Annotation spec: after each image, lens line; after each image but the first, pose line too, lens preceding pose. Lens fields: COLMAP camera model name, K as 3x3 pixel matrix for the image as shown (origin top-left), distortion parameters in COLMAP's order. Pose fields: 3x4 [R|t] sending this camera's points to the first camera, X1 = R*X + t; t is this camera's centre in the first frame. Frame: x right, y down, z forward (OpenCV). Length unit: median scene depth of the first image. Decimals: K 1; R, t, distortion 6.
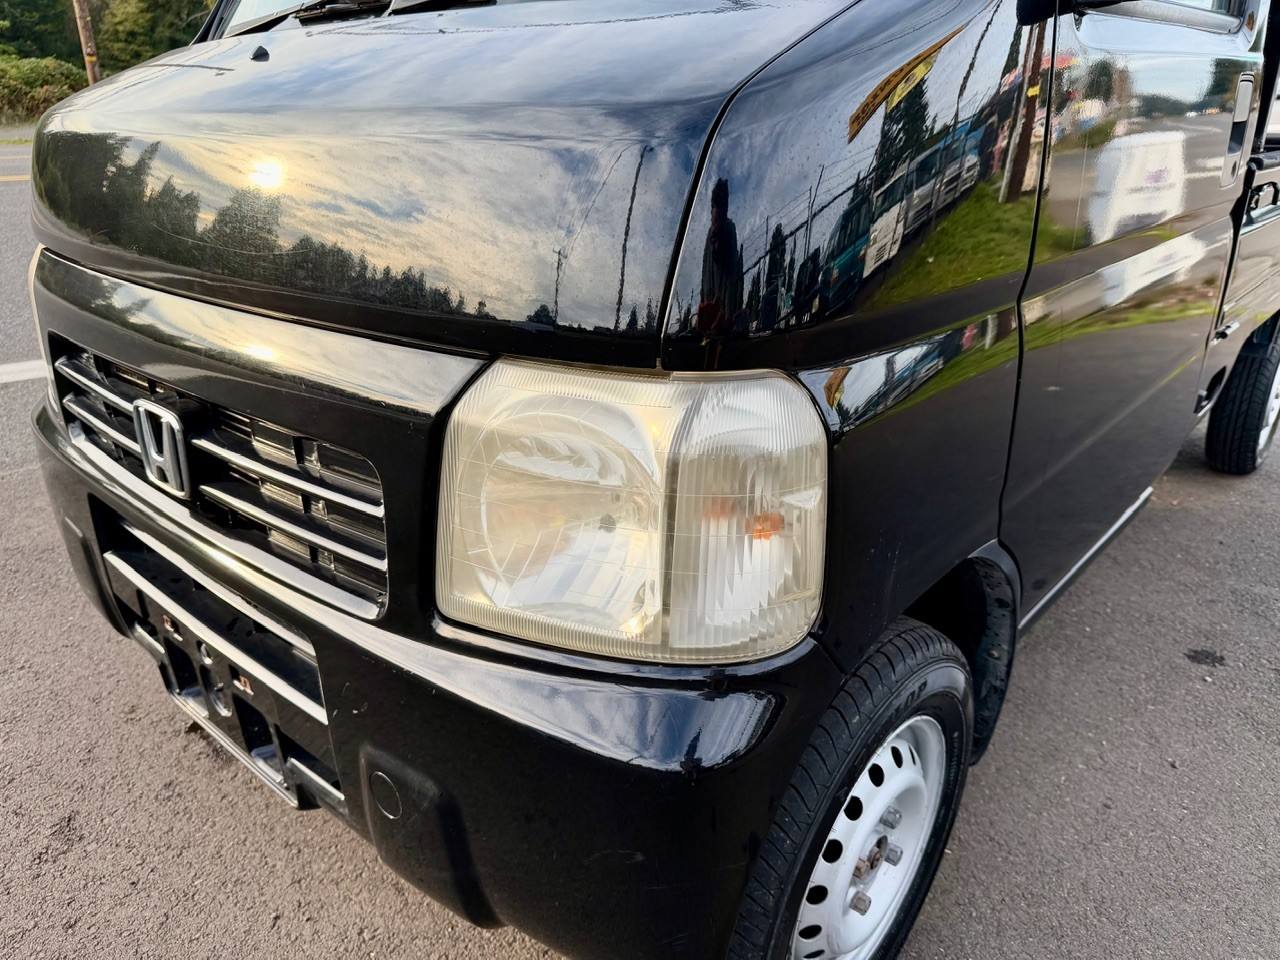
lens RADIAL K [[887.0, 0, 637.0], [0, 887.0, 474.6], [0, 0, 1]] dist [0.005764, -0.026462]
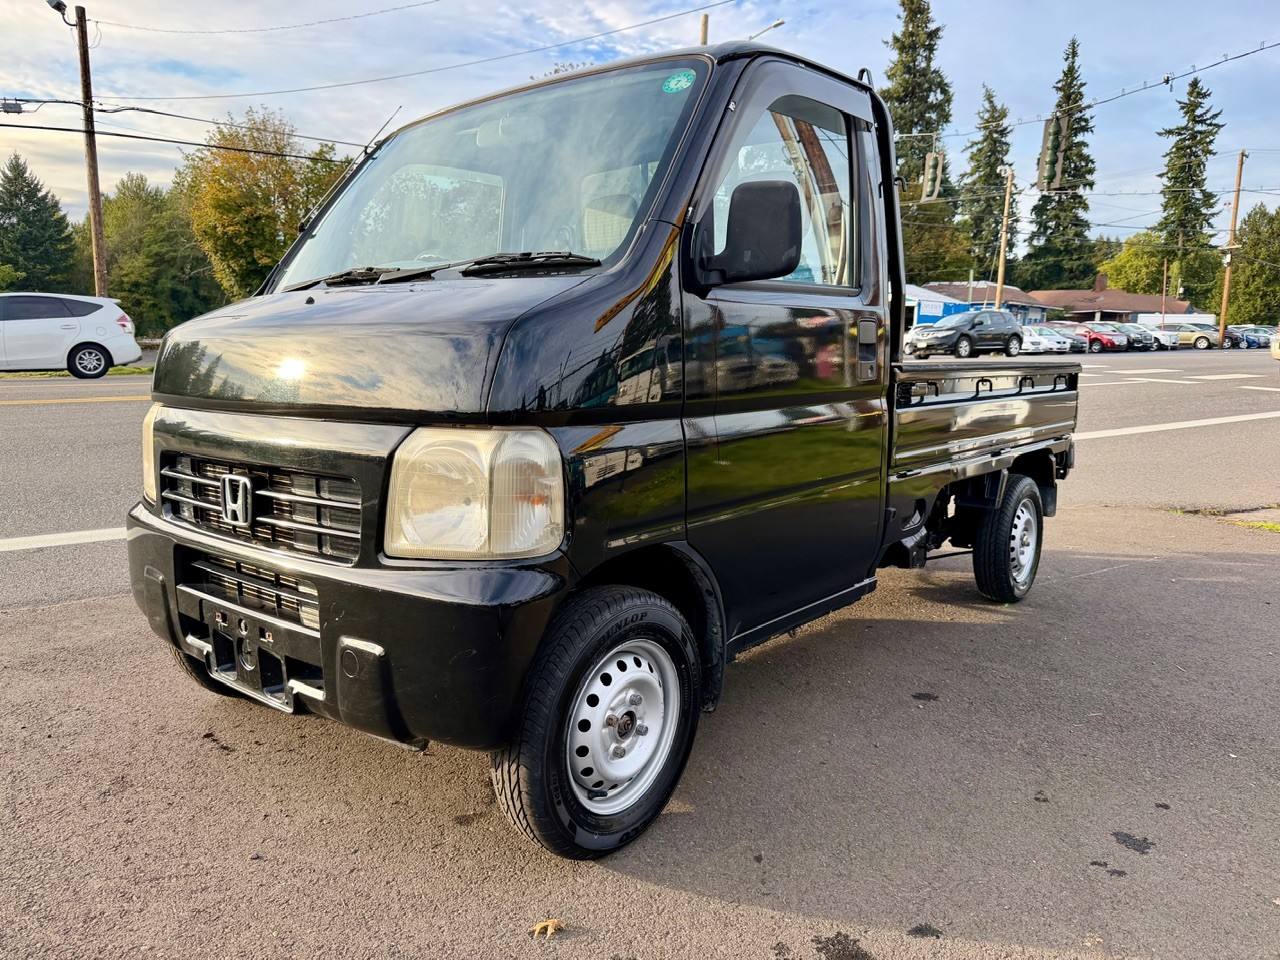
lens RADIAL K [[887.0, 0, 642.6], [0, 887.0, 484.8], [0, 0, 1]] dist [0.005764, -0.026462]
pose [[0.999094, 0.002905, 0.042461, 0.216173], [0.007574, 0.969603, -0.244568, 0.389274], [-0.041880, 0.244668, 0.968702, -0.797344]]
